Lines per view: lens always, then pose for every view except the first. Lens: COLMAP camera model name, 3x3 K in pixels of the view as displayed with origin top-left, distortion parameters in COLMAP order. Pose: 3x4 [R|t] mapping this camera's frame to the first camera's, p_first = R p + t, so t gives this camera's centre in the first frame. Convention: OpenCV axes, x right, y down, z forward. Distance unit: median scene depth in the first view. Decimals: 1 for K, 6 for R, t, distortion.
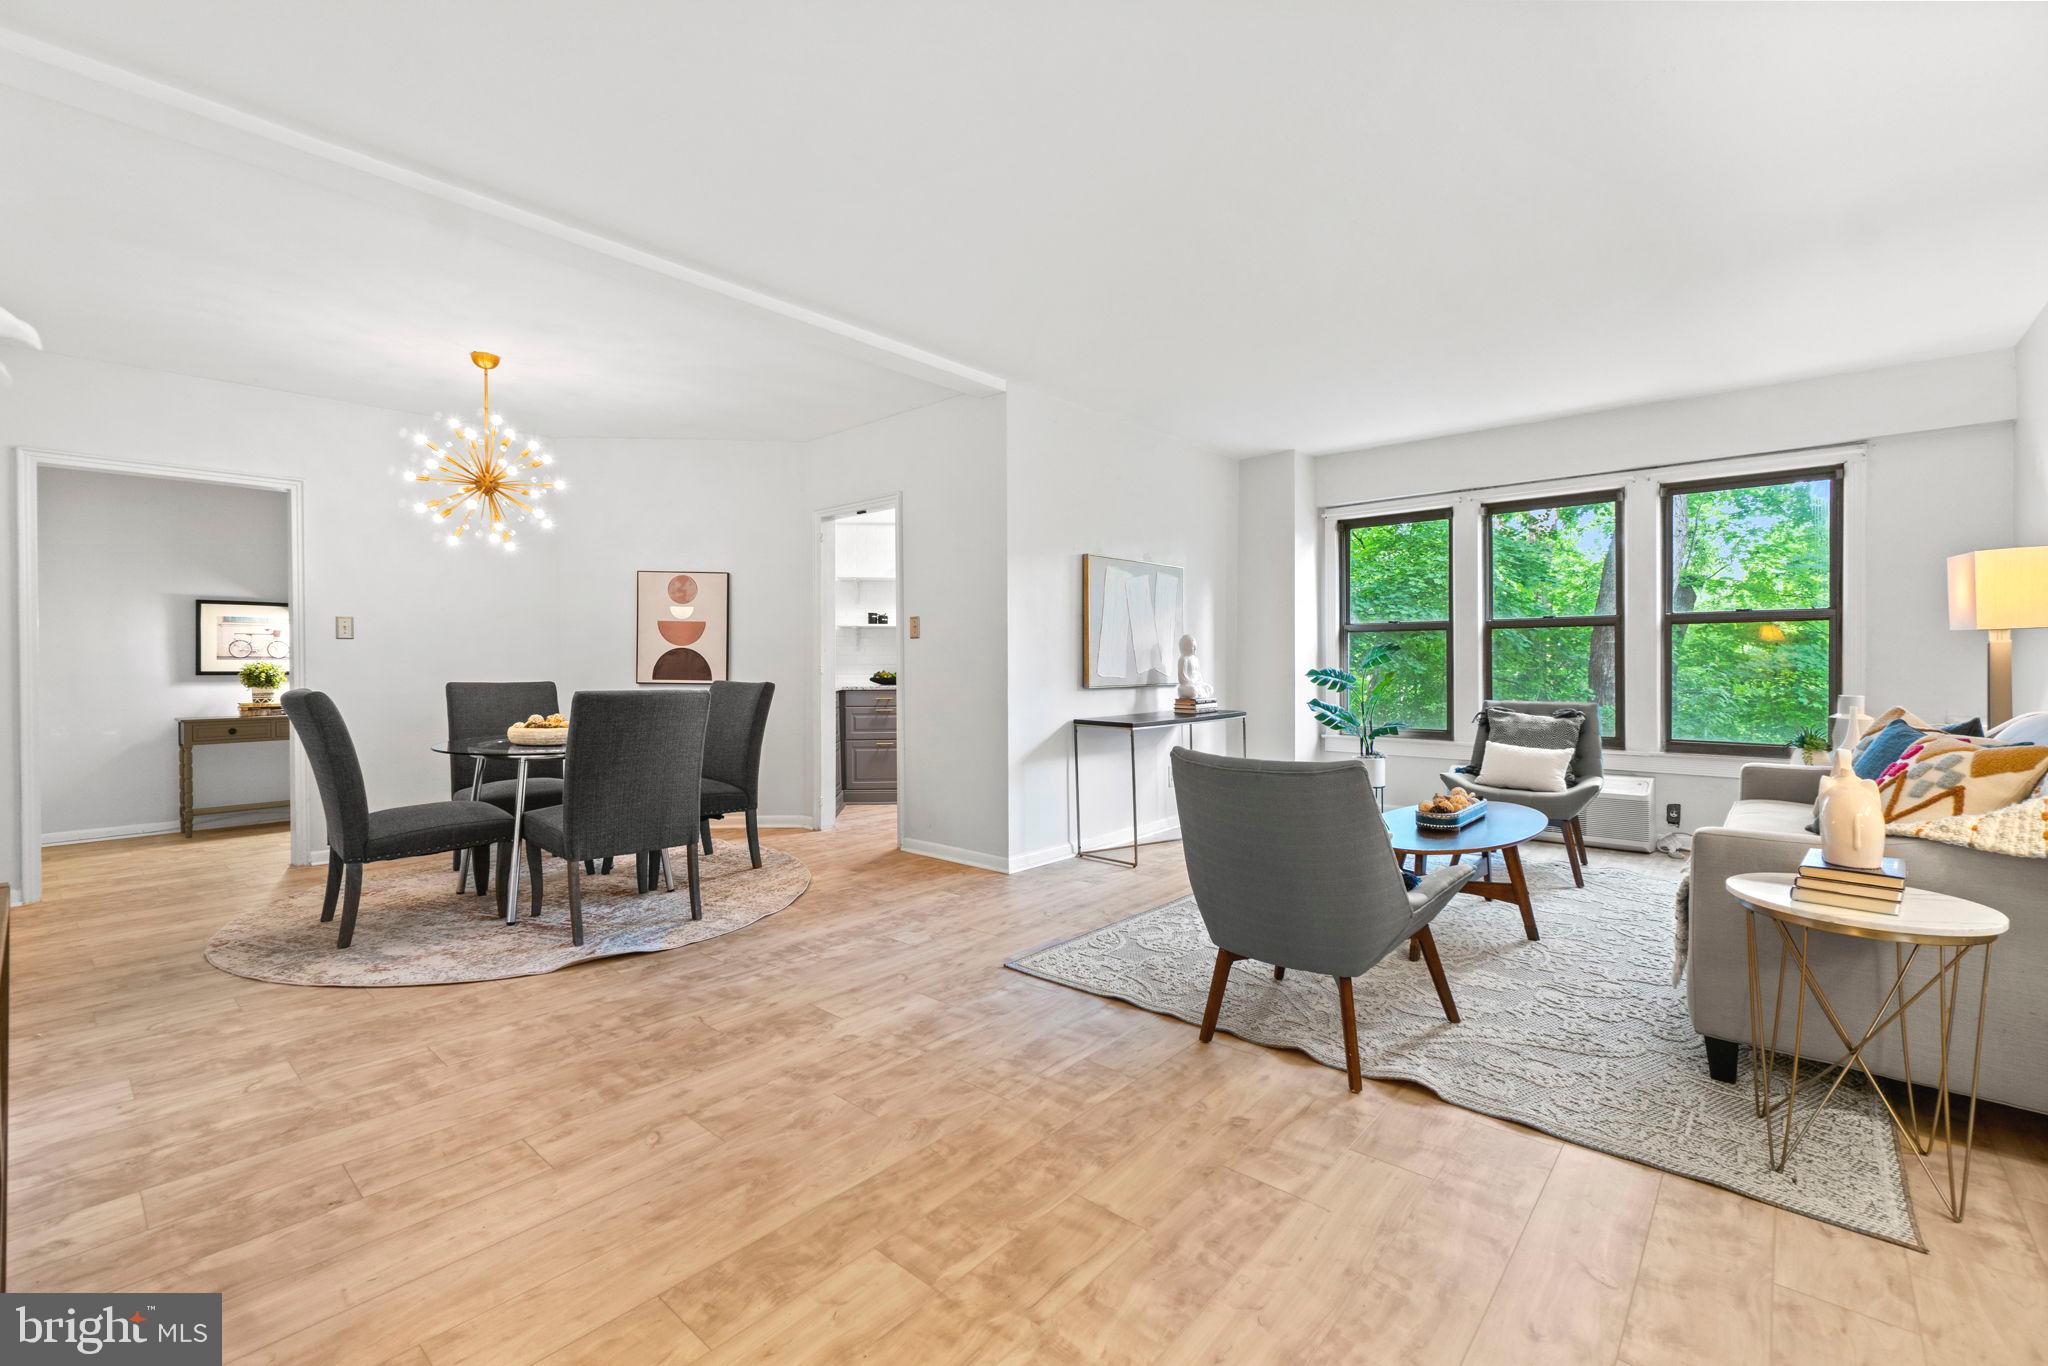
lens RADIAL K [[880.2, 0, 1012.1], [0, 880.2, 668.6], [0, 0, 1]] dist [-0.009563, 0.007370]
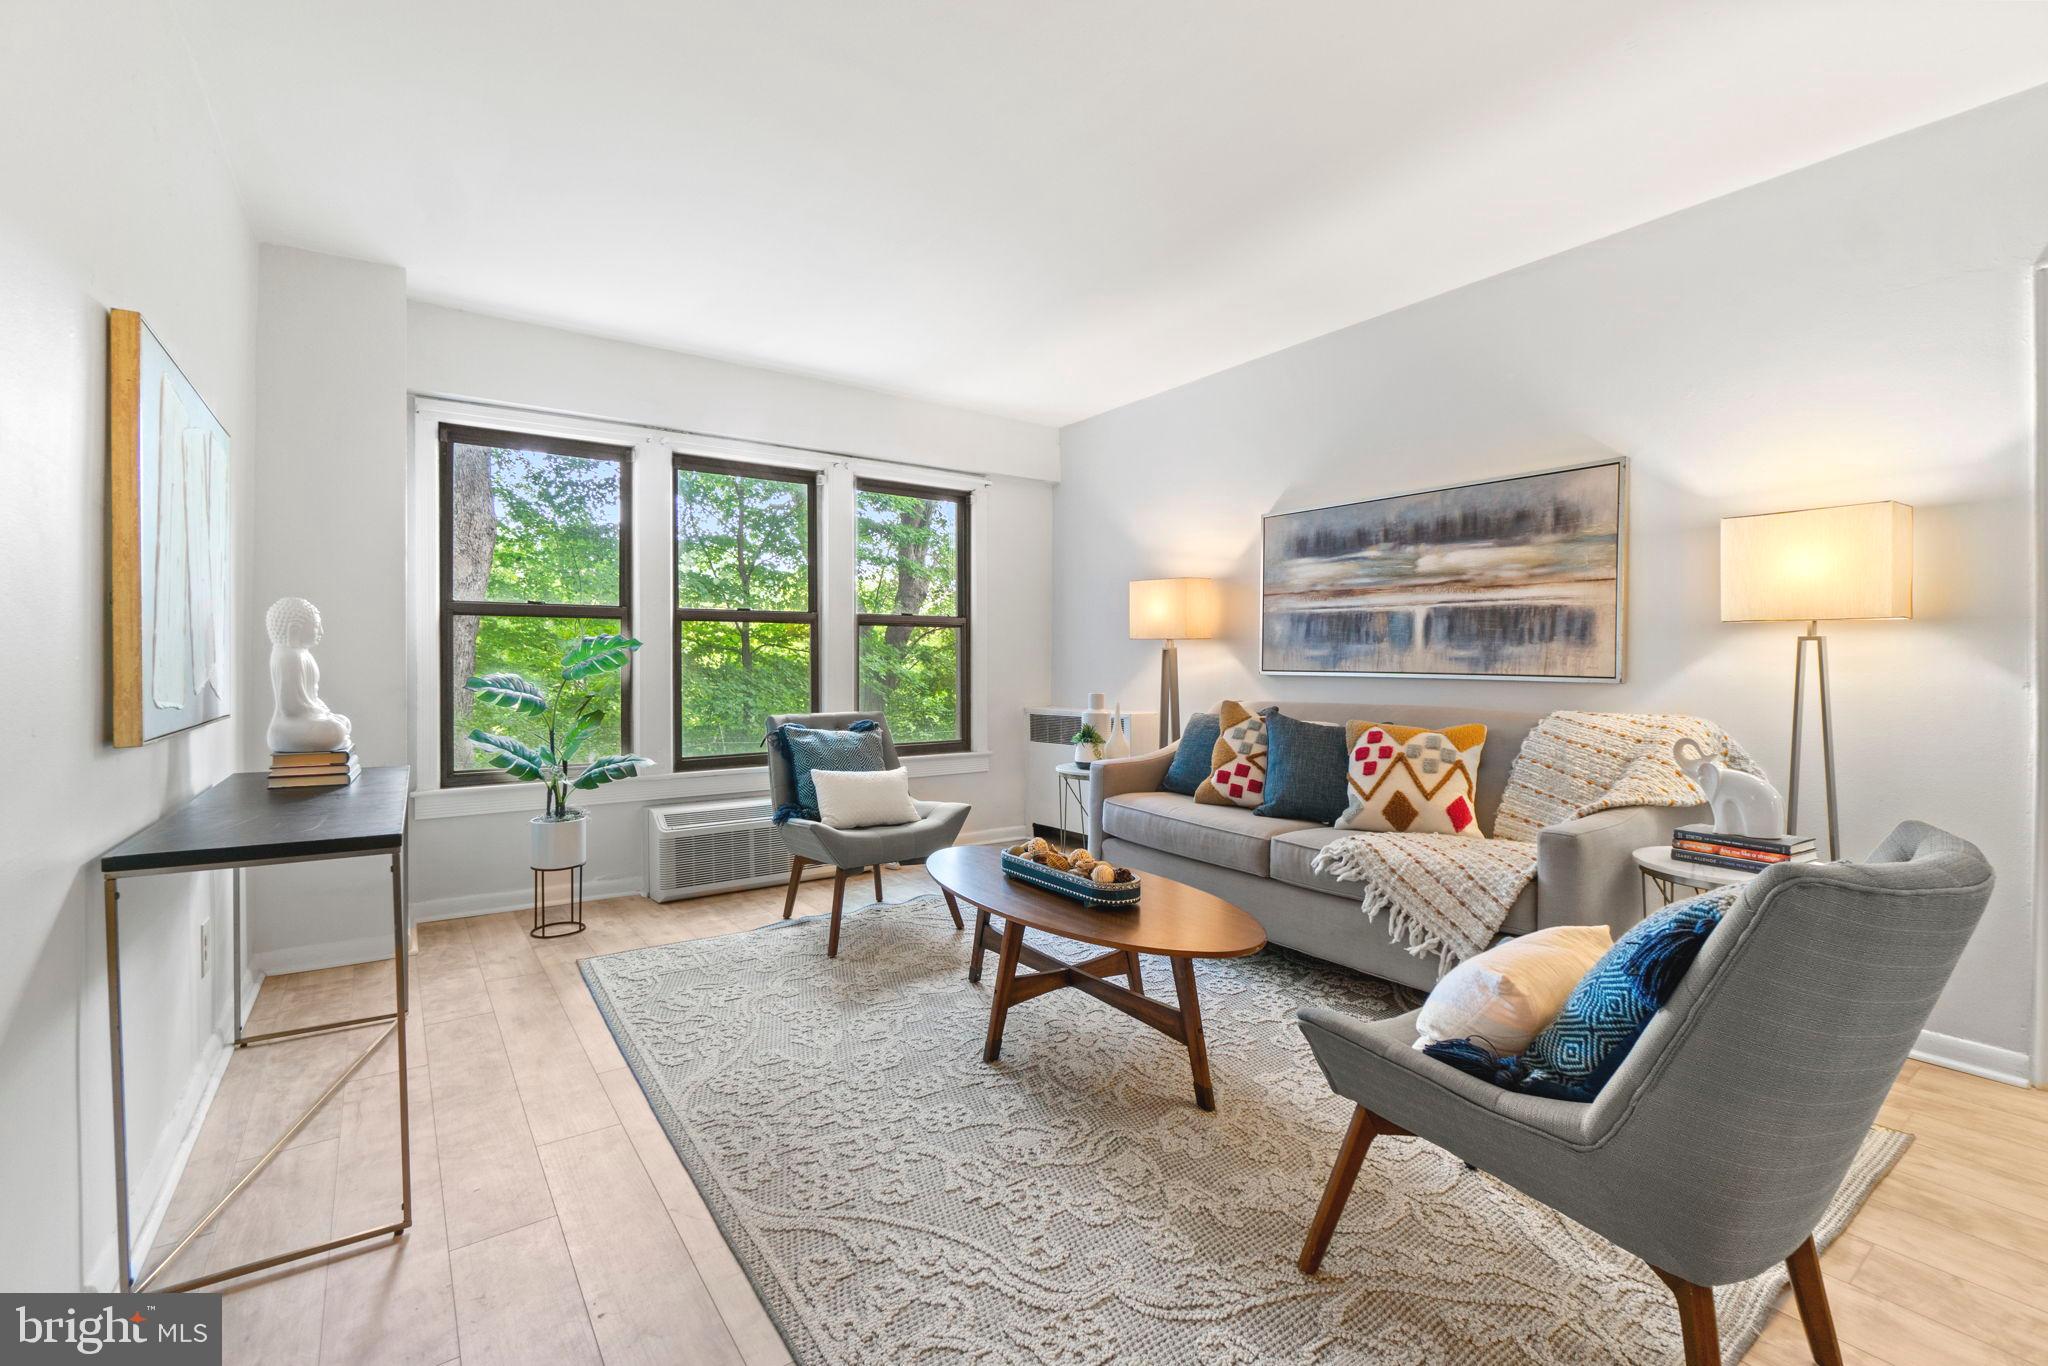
lens RADIAL K [[880.2, 0, 1012.1], [0, 880.2, 668.6], [0, 0, 1]] dist [-0.009563, 0.007370]
pose [[0.225129, -0.004697, 0.974318, -0.290413], [0.008273, 0.999962, 0.002909, -0.008316], [-0.974294, 0.007405, 0.225159, 1.230229]]
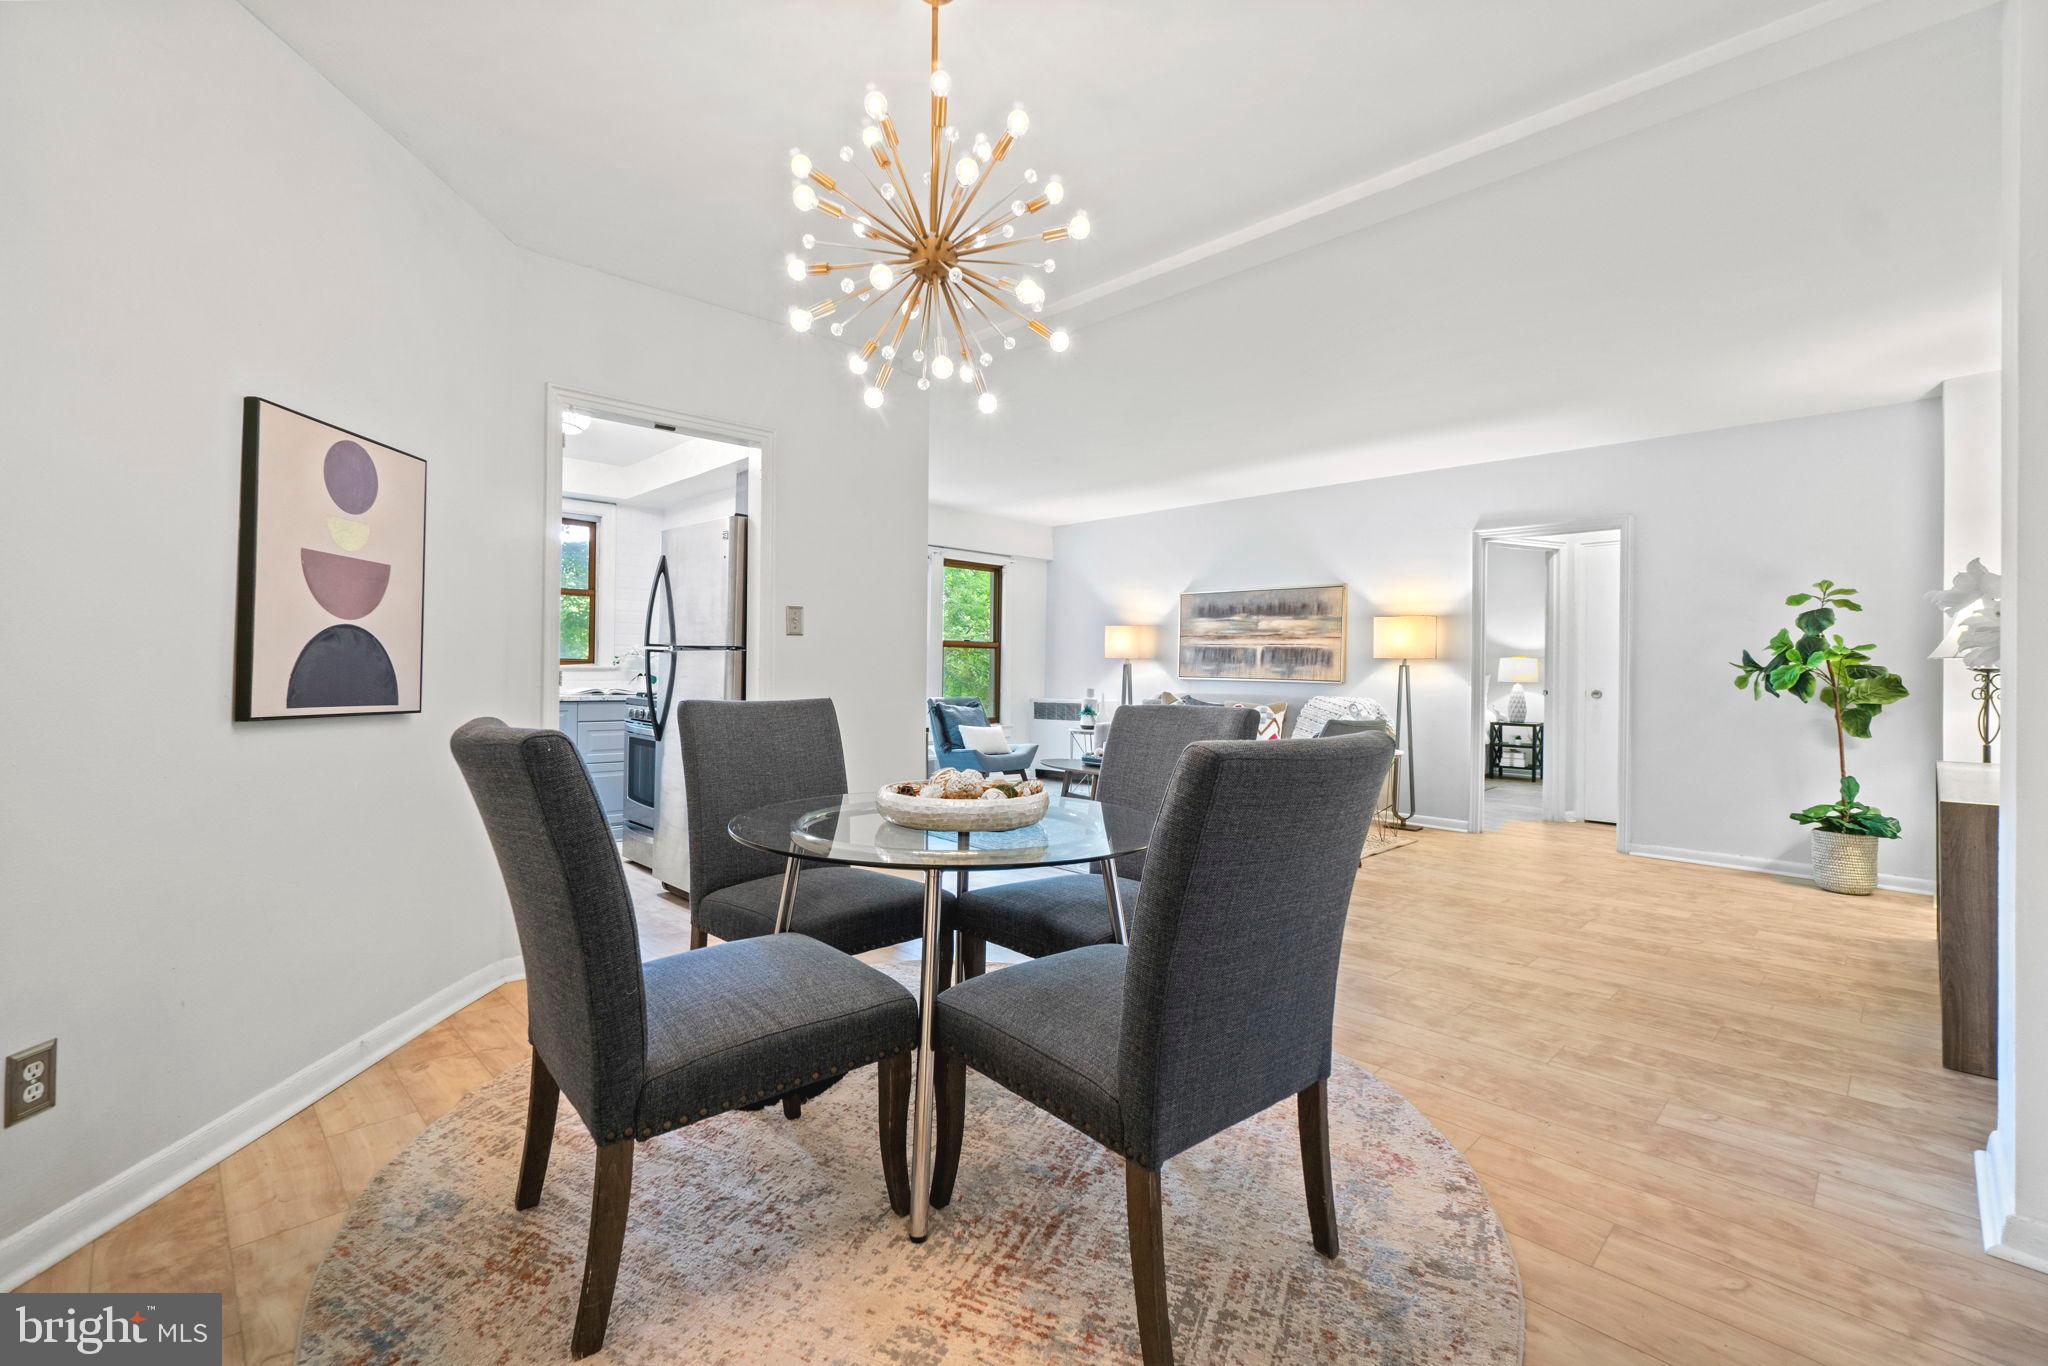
lens RADIAL K [[880.2, 0, 1012.1], [0, 880.2, 668.6], [0, 0, 1]] dist [-0.009563, 0.007370]
pose [[0.072983, 0.004857, 0.997321, -1.664168], [-0.004564, 0.999979, -0.004536, -0.007906], [-0.997323, -0.004220, 0.073003, 1.498513]]
